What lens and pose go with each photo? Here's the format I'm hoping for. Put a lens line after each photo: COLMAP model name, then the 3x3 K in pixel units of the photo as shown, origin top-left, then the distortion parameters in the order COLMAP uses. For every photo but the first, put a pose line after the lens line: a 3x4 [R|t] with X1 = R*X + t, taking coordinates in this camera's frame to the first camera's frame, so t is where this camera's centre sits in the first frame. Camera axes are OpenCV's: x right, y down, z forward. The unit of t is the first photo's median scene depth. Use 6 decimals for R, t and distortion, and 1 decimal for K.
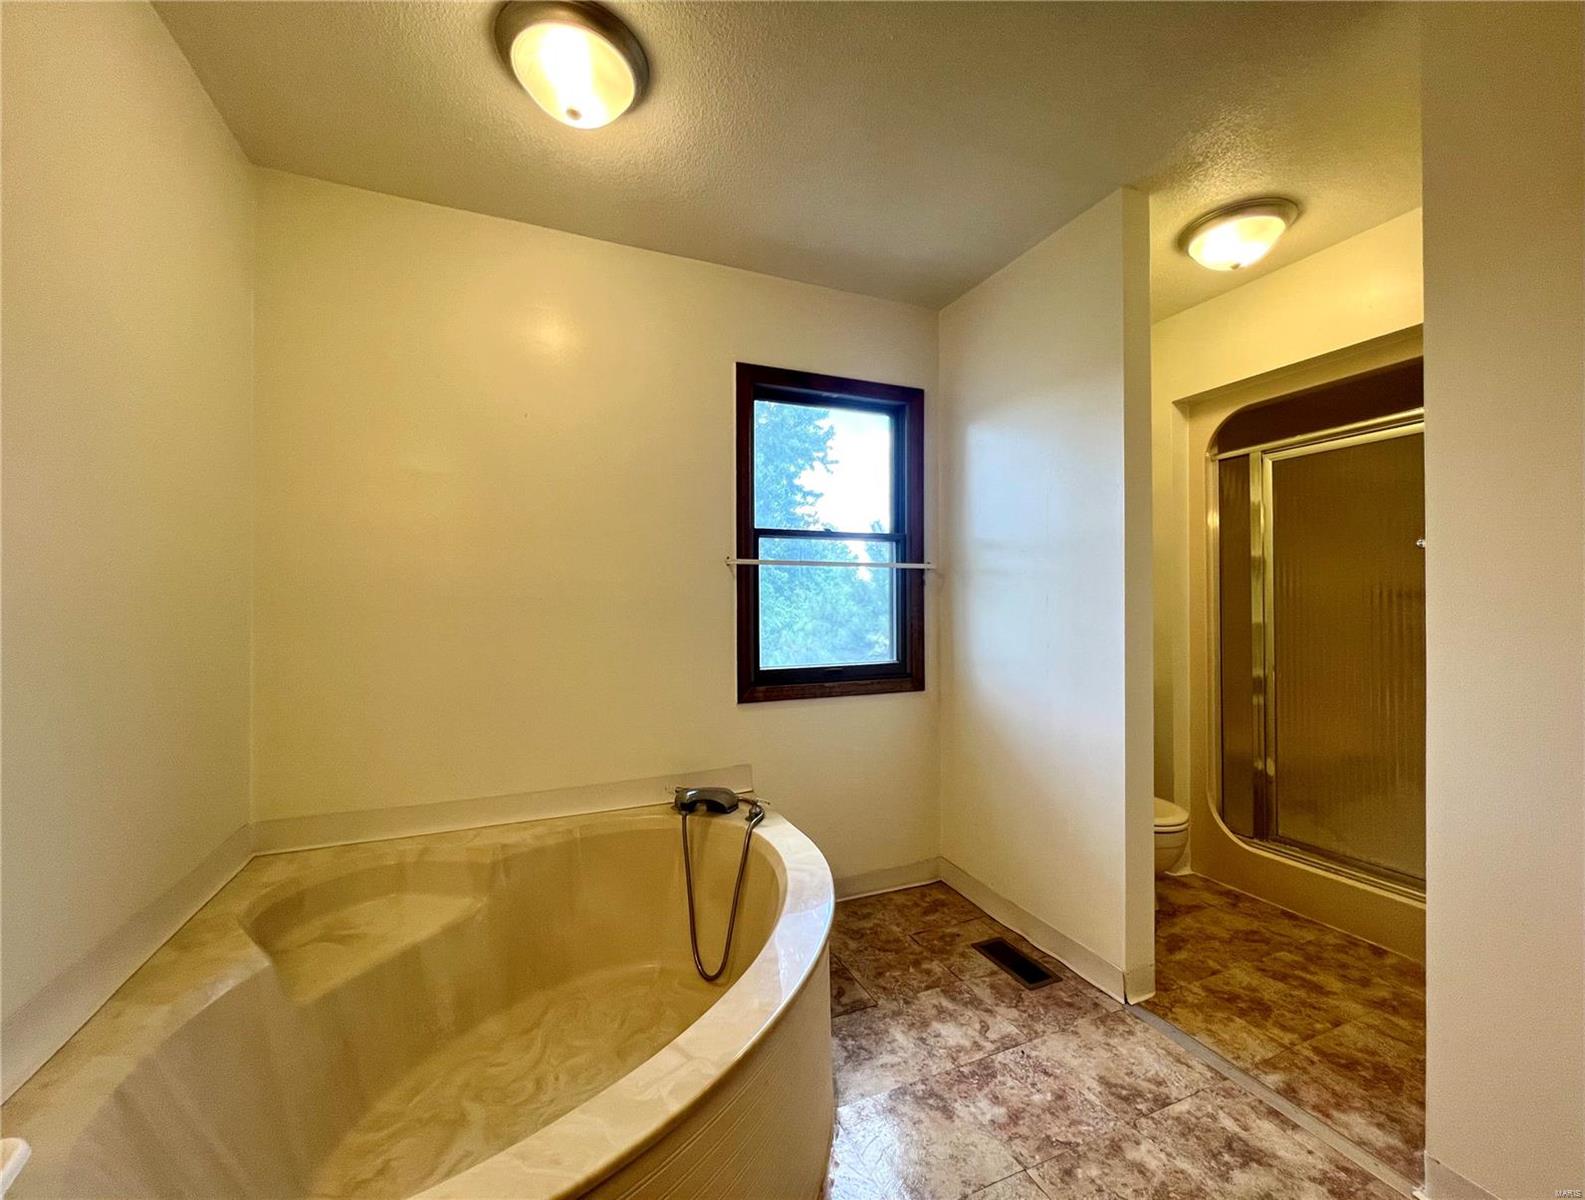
lens RADIAL K [[638.3, 0, 792.6], [0, 638.3, 604.0], [0, 0, 1]] dist [-0.001046, 0.000429]
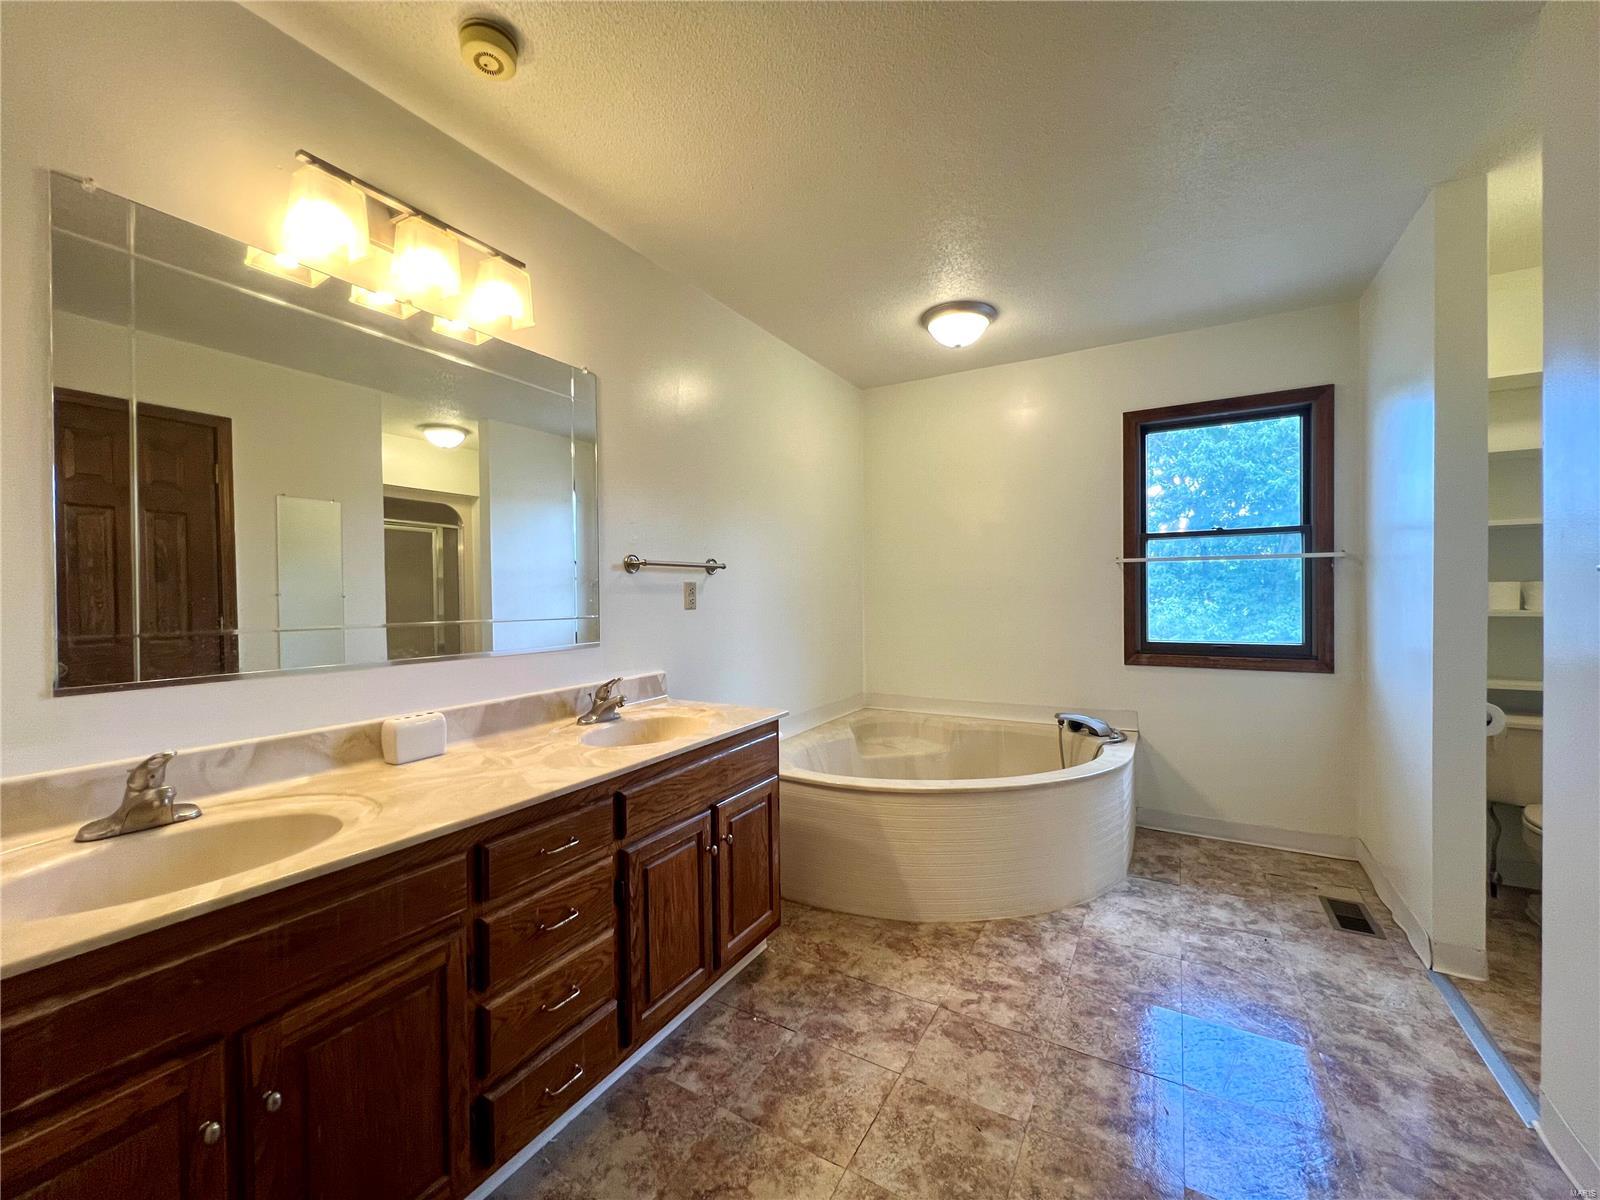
lens RADIAL K [[638.9, 0, 801.7], [0, 638.9, 597.1], [0, 0, 1]] dist [-0.001733, -0.000696]
pose [[0.600621, 0.006661, -0.799506, 0.582690], [0.007715, 0.999870, 0.014126, -0.012508], [0.799496, -0.014653, 0.600492, -0.366300]]
